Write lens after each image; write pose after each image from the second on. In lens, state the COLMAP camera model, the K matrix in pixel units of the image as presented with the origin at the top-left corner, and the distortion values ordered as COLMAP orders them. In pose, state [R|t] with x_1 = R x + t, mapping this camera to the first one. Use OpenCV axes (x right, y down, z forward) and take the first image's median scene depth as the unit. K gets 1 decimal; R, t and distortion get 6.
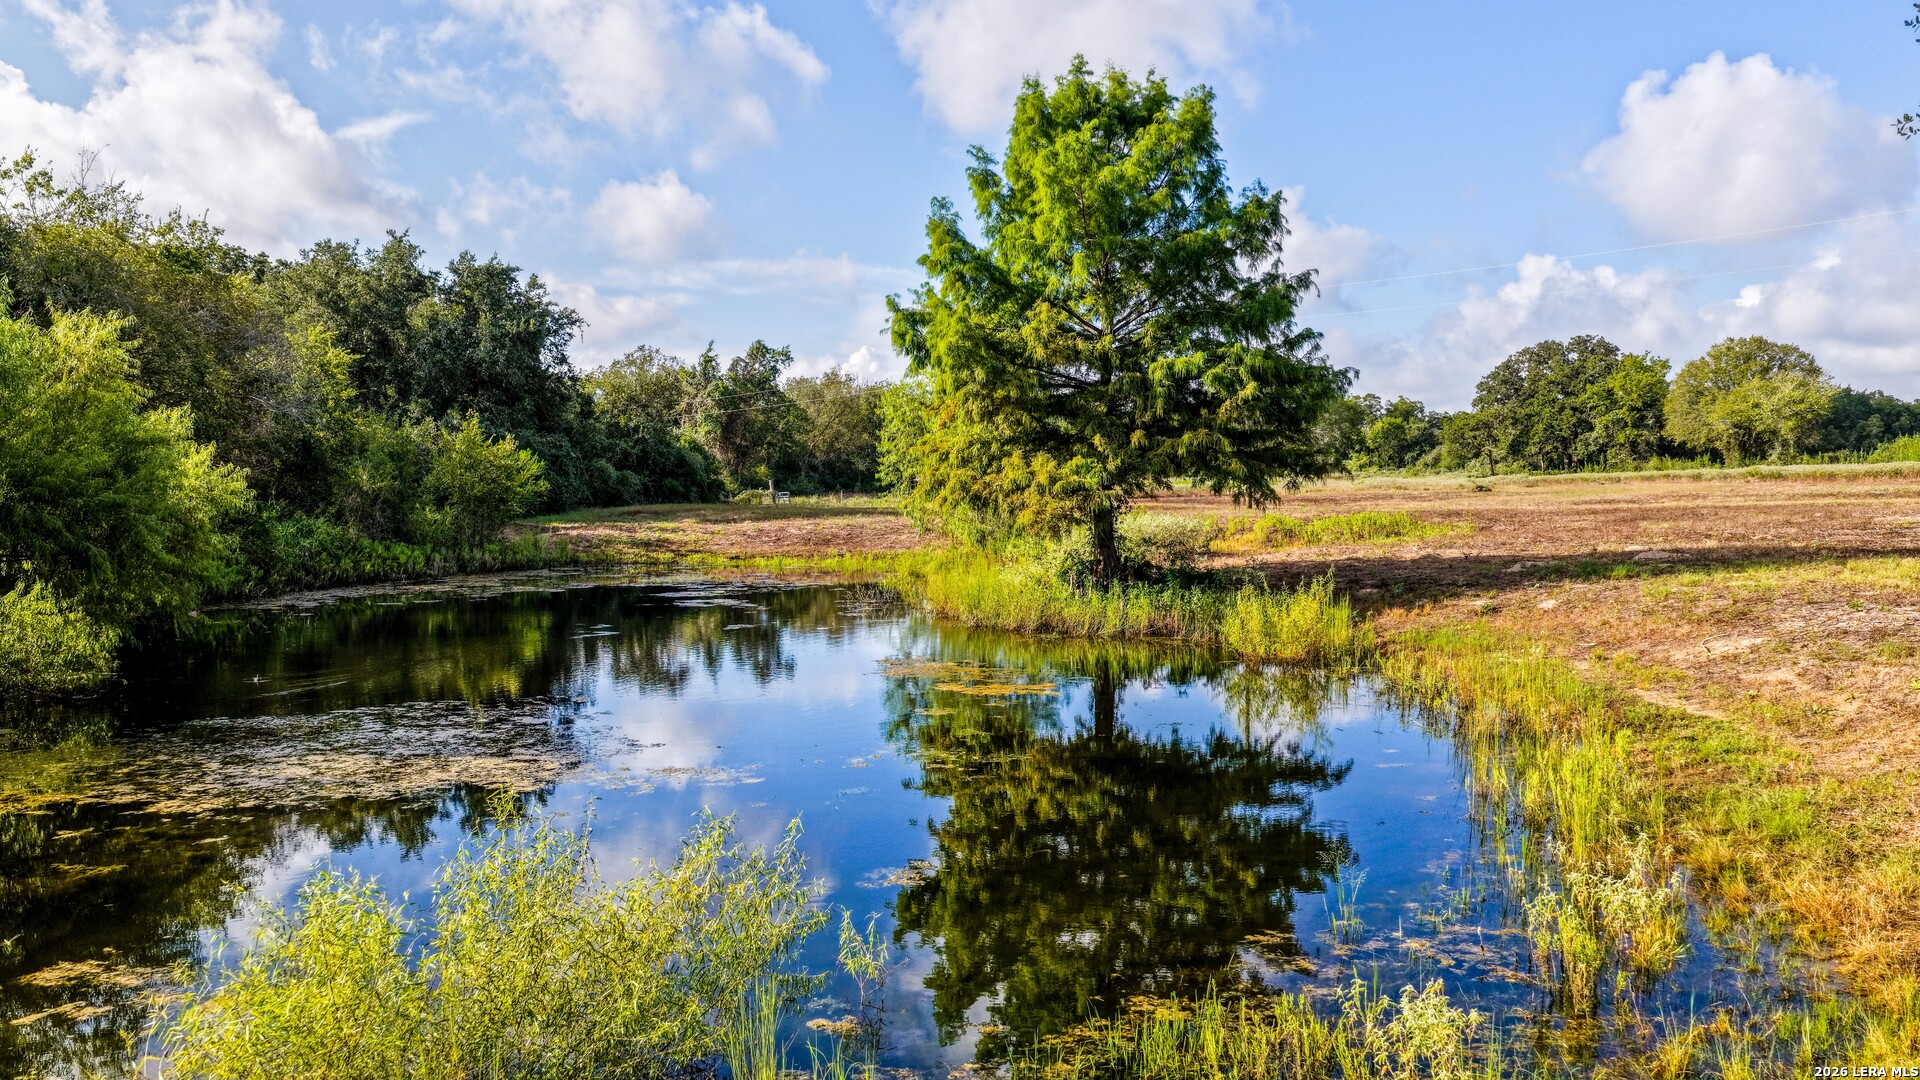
lens RADIAL K [[1603.5, 0, 951.9], [0, 1603.5, 532.8], [0, 0, 1]] dist [0.010088, 0.019036]
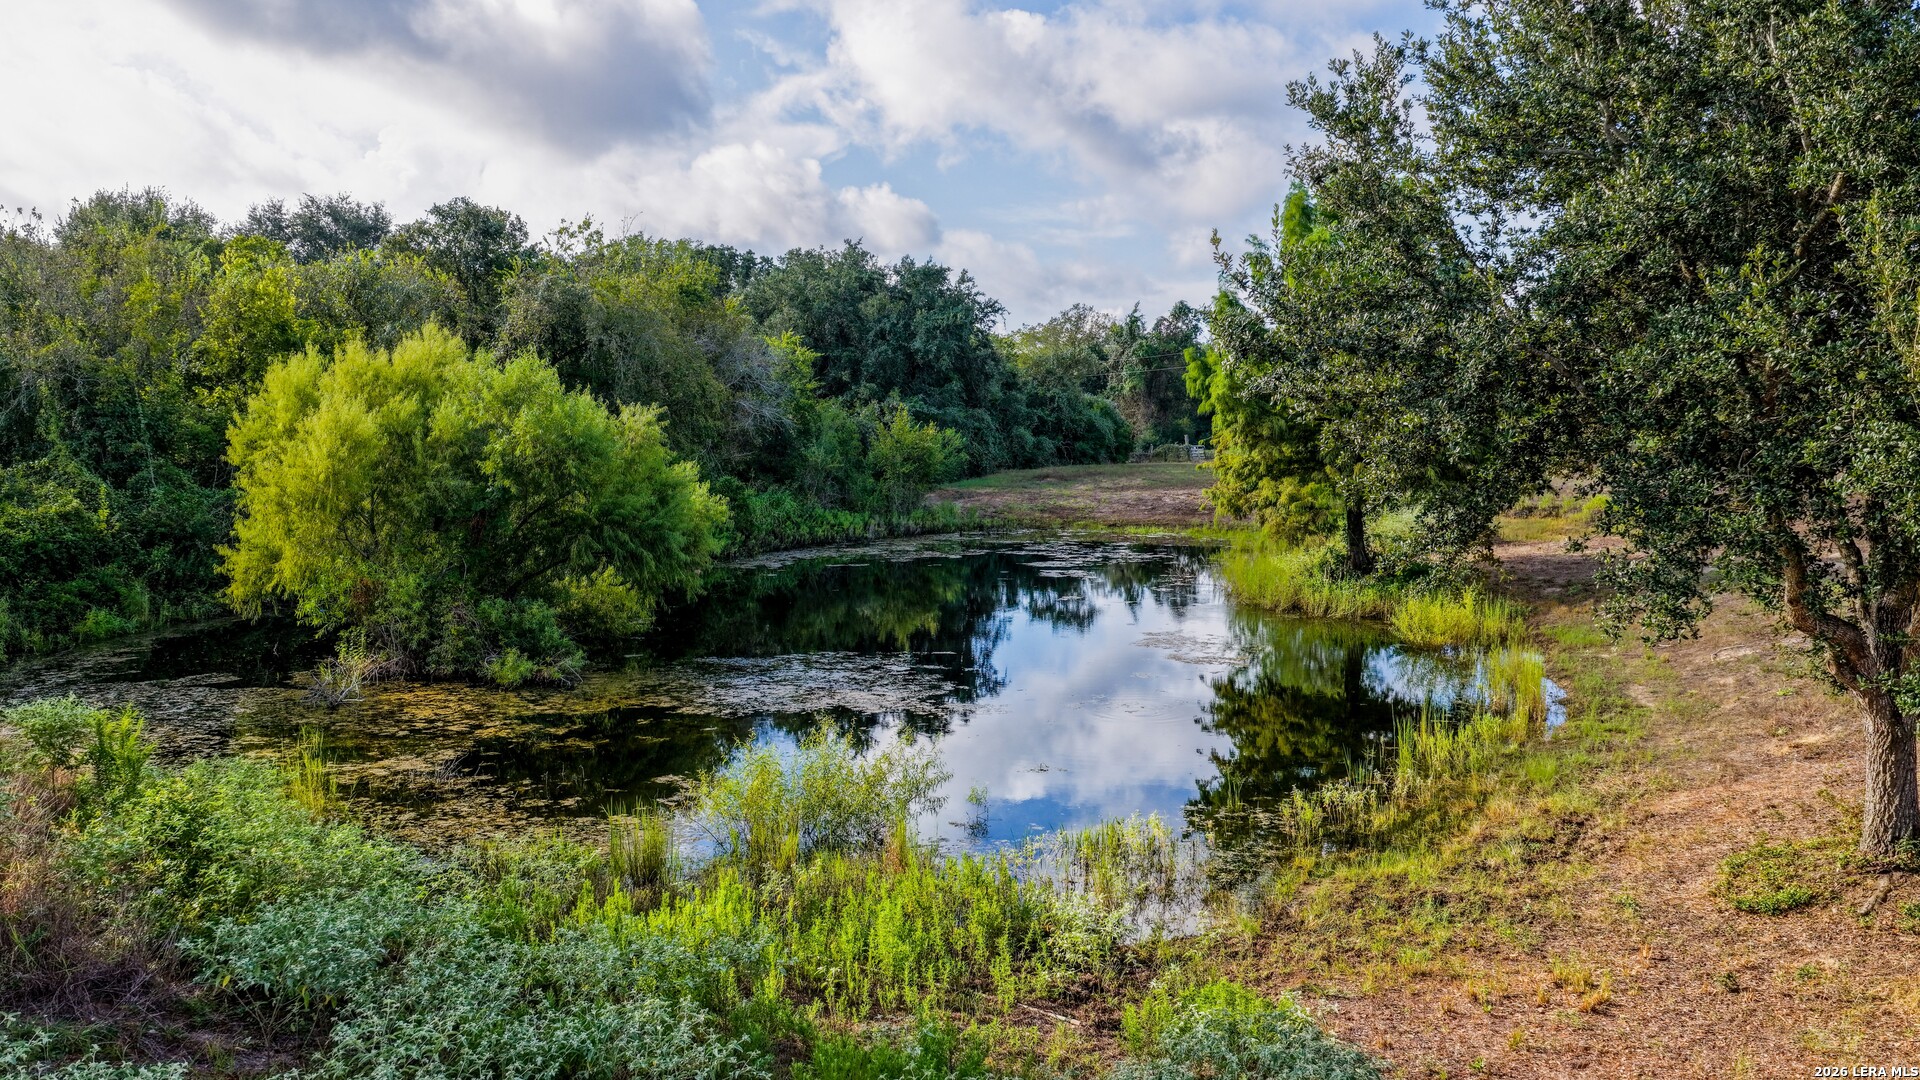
lens RADIAL K [[1603.5, 0, 962.2], [0, 1603.5, 544.8], [0, 0, 1]] dist [0.010088, 0.019036]
pose [[0.962156, 0.026654, -0.271194, 0.095851], [-0.012862, 0.998538, 0.052506, -0.036939], [0.272196, -0.047030, 0.961092, -0.207541]]
